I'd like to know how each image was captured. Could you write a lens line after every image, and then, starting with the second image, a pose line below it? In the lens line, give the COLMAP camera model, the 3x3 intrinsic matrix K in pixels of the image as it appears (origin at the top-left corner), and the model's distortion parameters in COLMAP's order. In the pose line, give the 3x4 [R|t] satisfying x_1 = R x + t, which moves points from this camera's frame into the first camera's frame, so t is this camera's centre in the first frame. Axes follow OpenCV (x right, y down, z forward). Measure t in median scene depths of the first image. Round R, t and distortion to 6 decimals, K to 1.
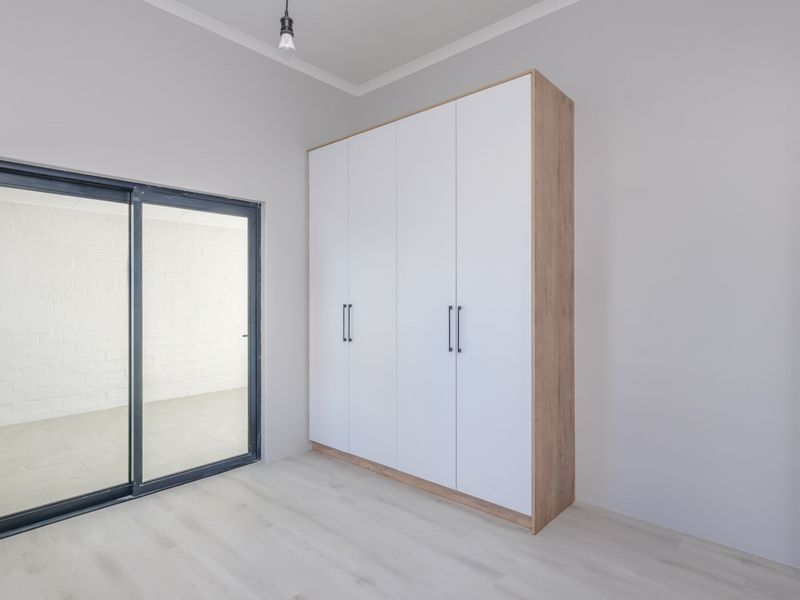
lens RADIAL K [[453.8, 0, 380.1], [0, 453.8, 312.4], [0, 0, 1]] dist [0.001652, 0.000251]
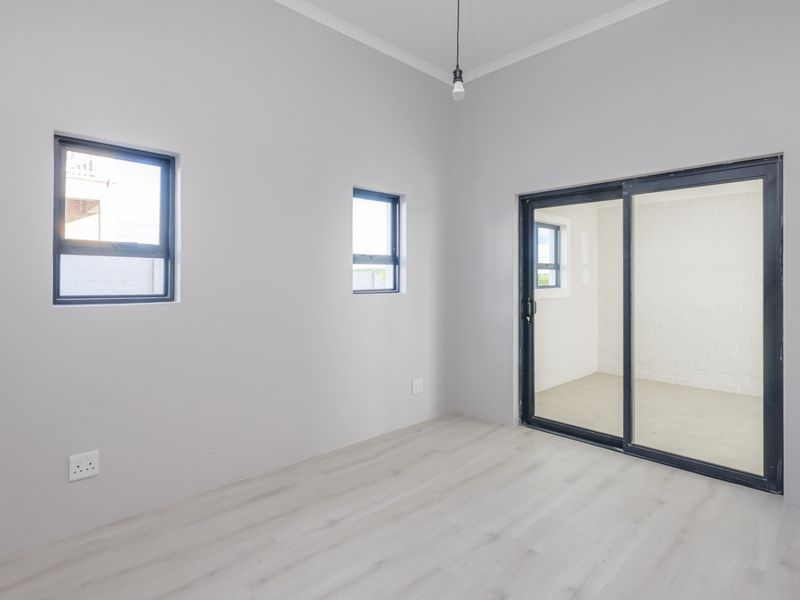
lens RADIAL K [[434.0, 0, 400.0], [0, 434.0, 300.0], [0, 0, 1]] dist [0.000831, 0.000519]
pose [[-0.046369, 0.050260, -0.997659, 0.571088], [-0.035827, 0.998007, 0.051943, -0.016403], [0.998282, 0.038151, -0.044476, 0.468641]]
